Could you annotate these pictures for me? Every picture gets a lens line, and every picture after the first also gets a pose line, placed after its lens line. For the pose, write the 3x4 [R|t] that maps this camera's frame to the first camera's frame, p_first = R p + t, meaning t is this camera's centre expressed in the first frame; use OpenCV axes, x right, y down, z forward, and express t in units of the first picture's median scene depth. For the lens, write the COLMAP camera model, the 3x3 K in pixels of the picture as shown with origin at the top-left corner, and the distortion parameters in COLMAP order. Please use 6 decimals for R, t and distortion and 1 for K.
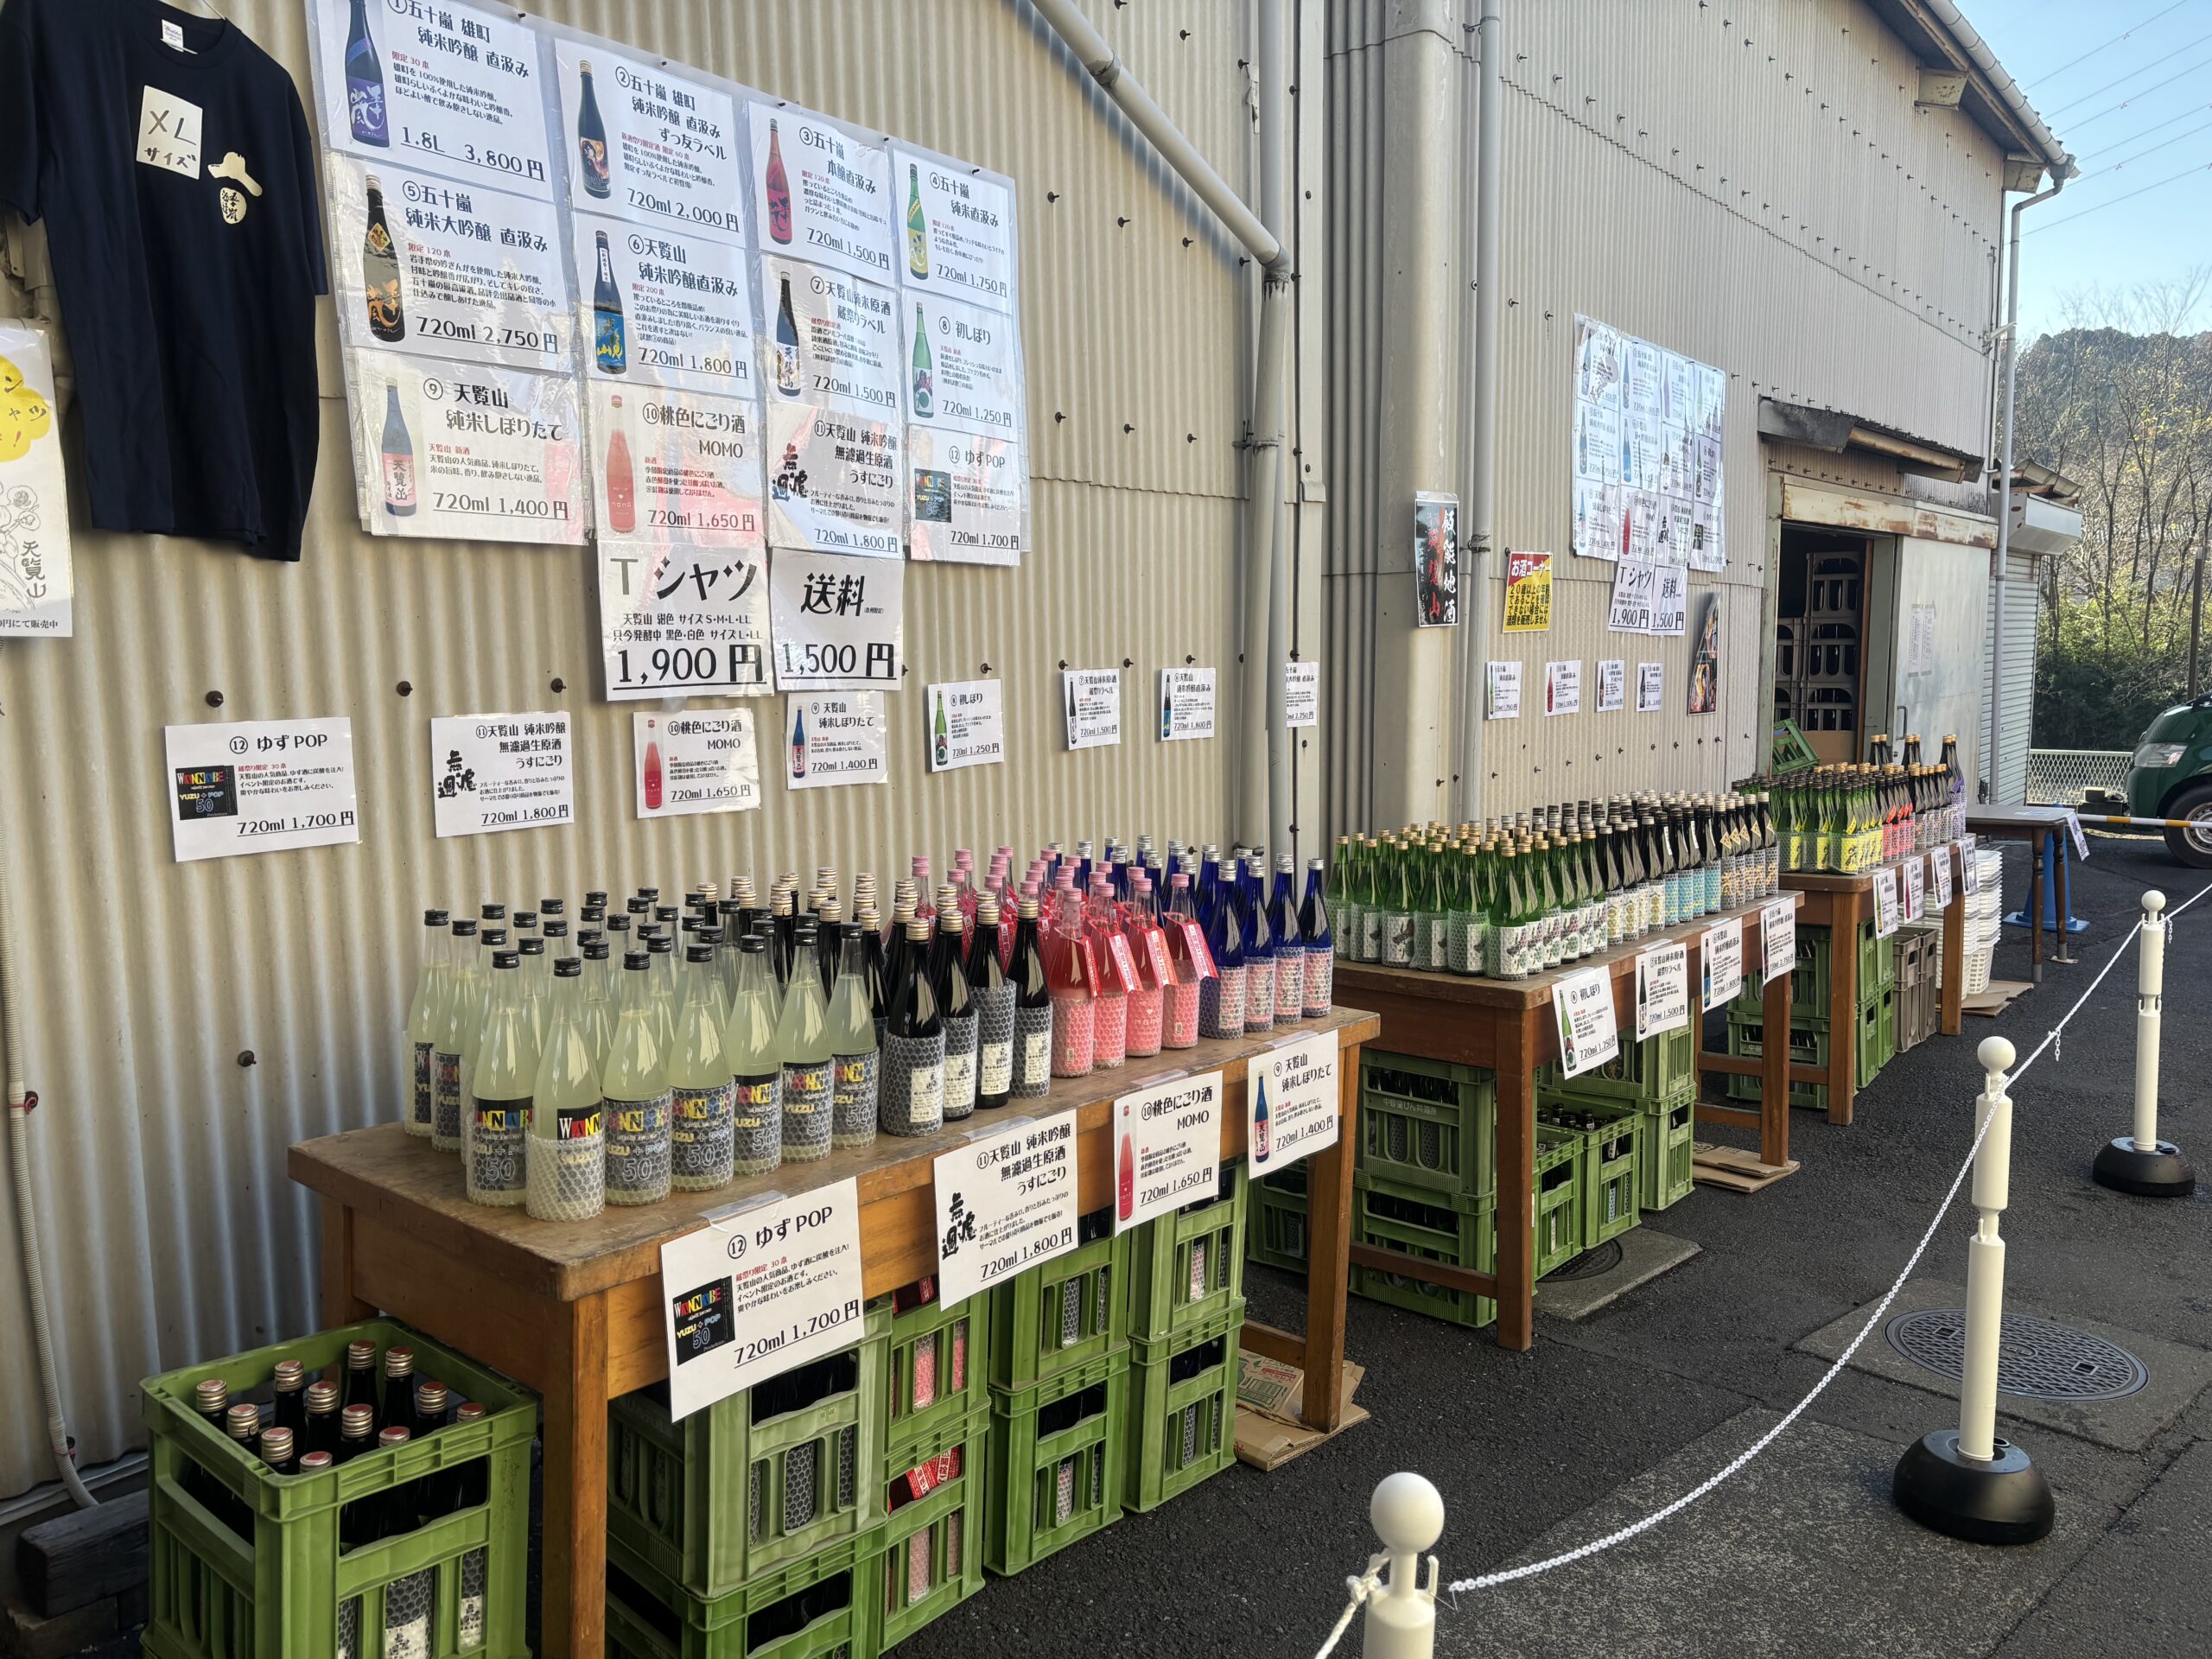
lens RADIAL K [[1675.9, 0, 1107.4], [0, 1675.9, 827.2], [0, 0, 1]] dist [0.033890, -0.035489]
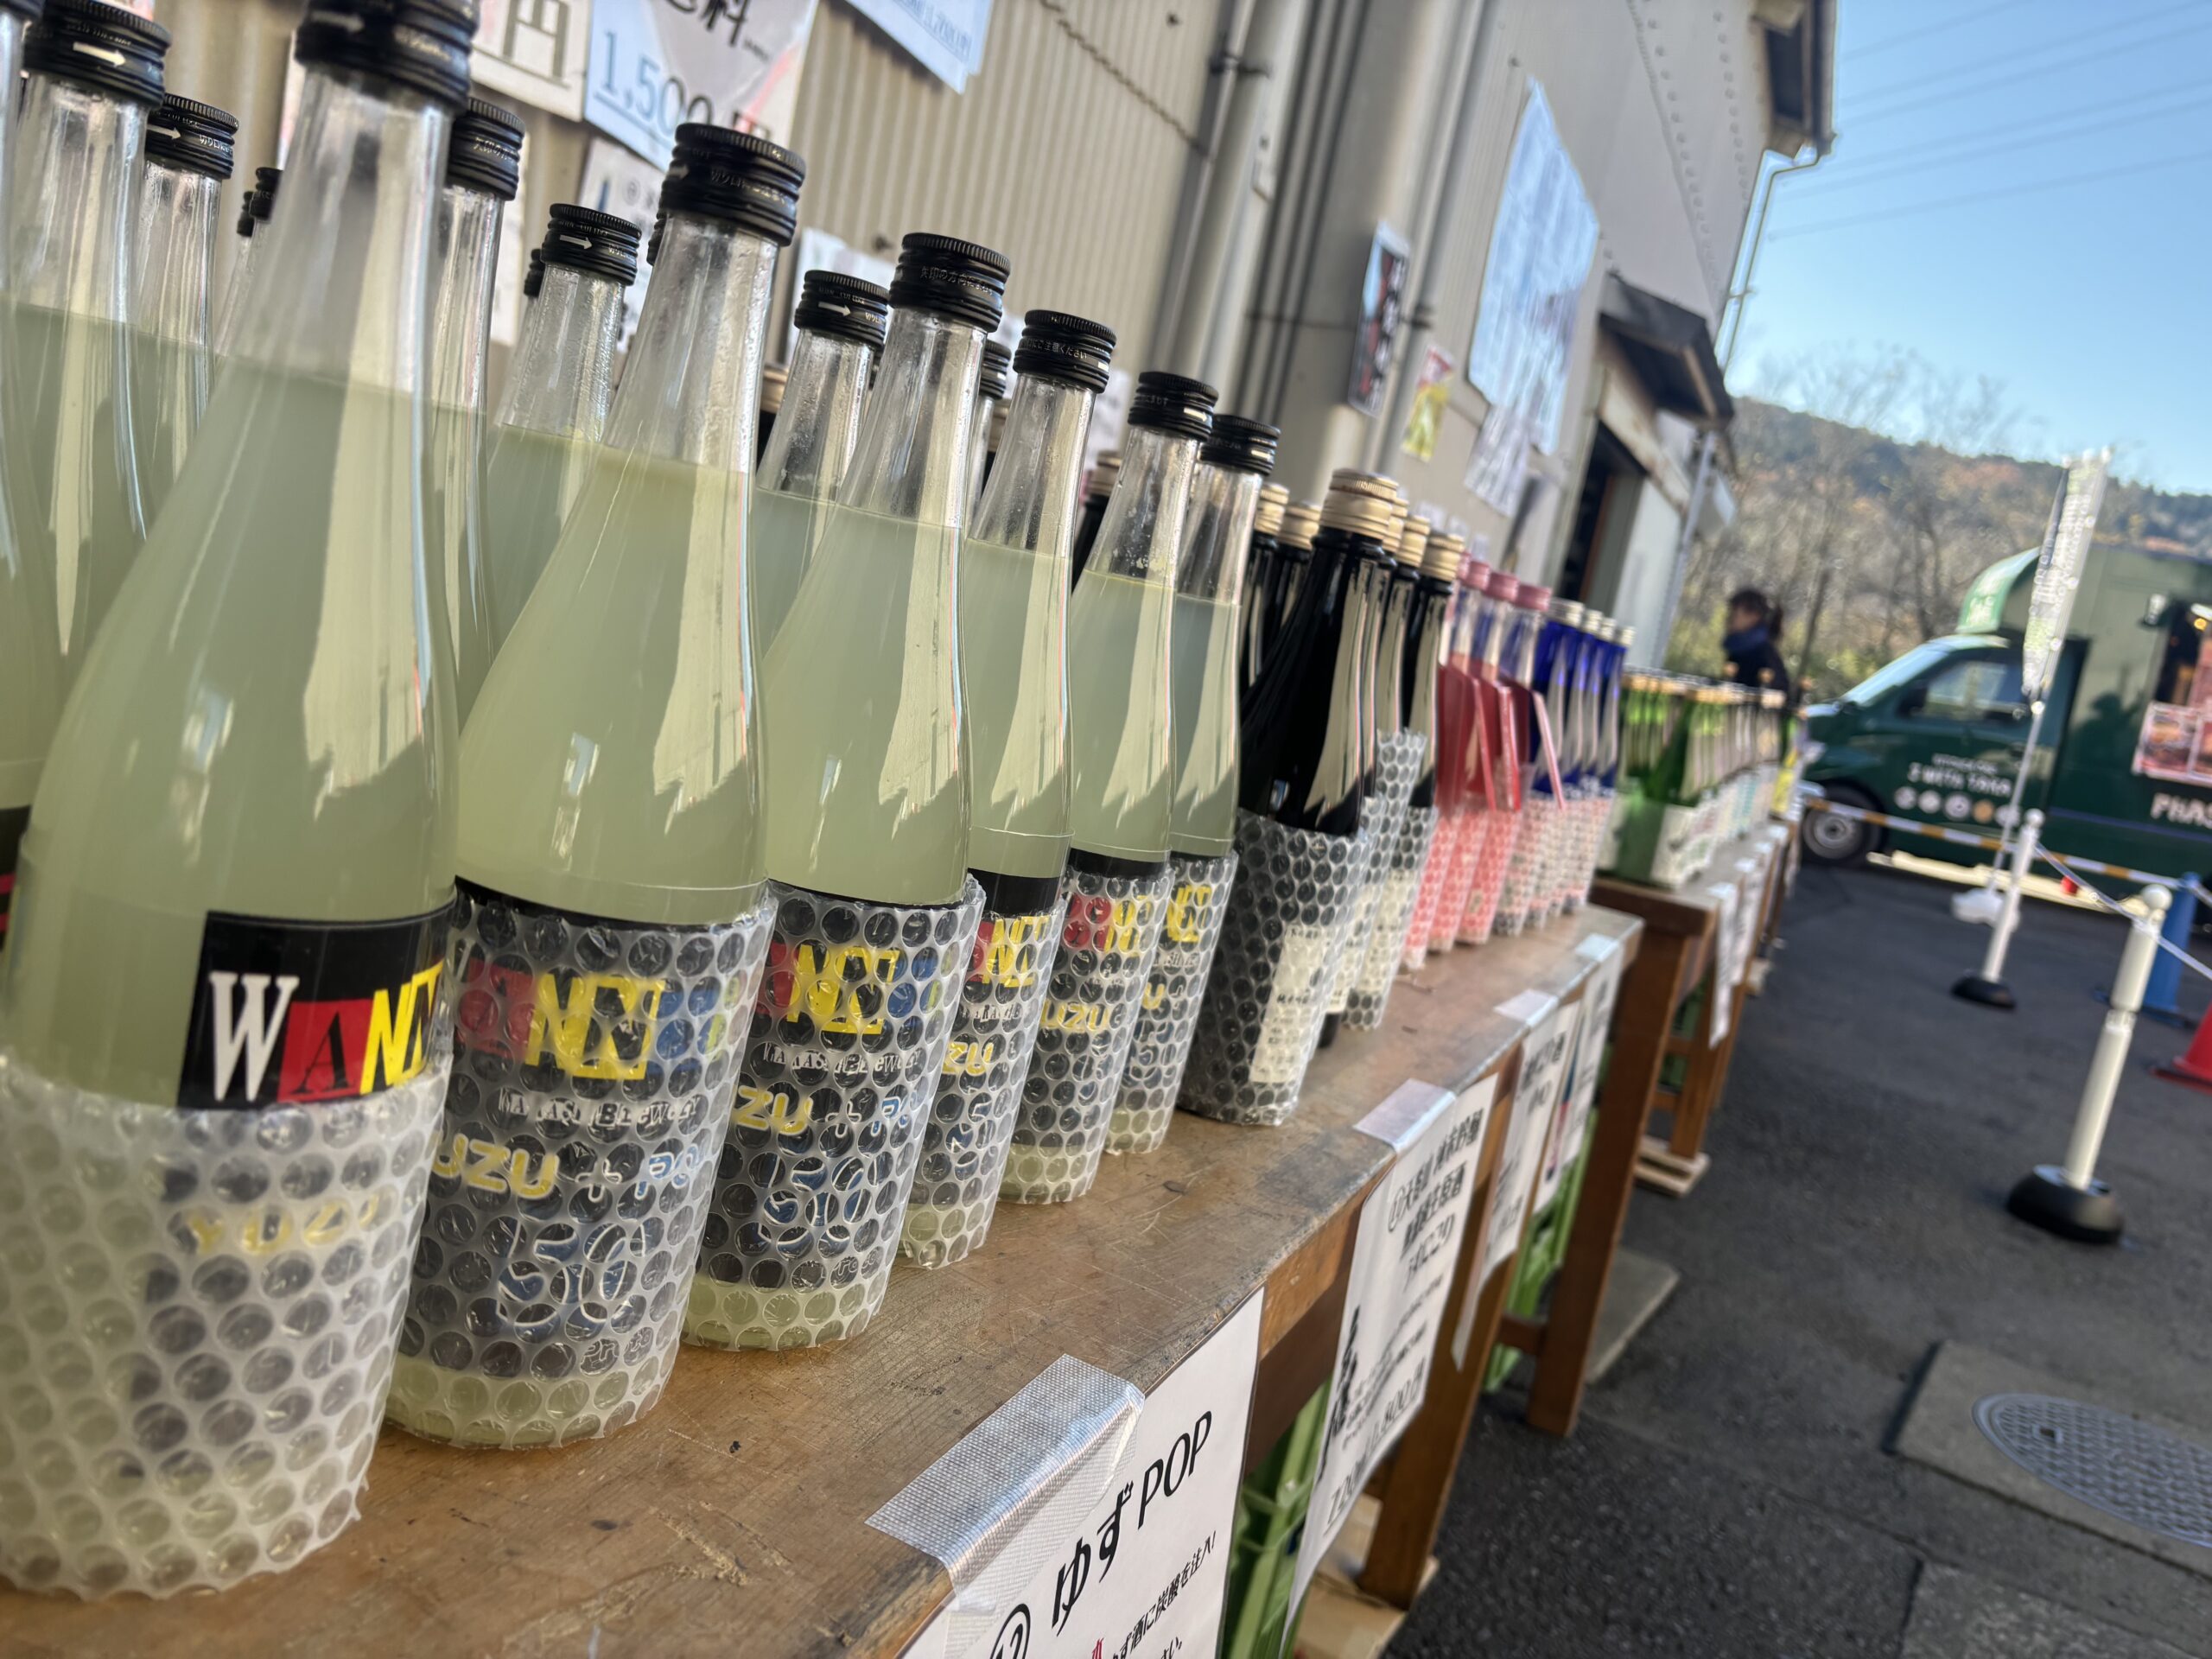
lens RADIAL K [[1675.9, 0, 1105.1], [0, 1675.9, 822.8], [0, 0, 1]] dist [0.033890, -0.035489]
pose [[0.945280, 0.153575, 0.287855, -0.279918], [-0.173961, 0.983656, 0.046470, 0.130778], [-0.276014, -0.094003, 0.956546, 0.787413]]
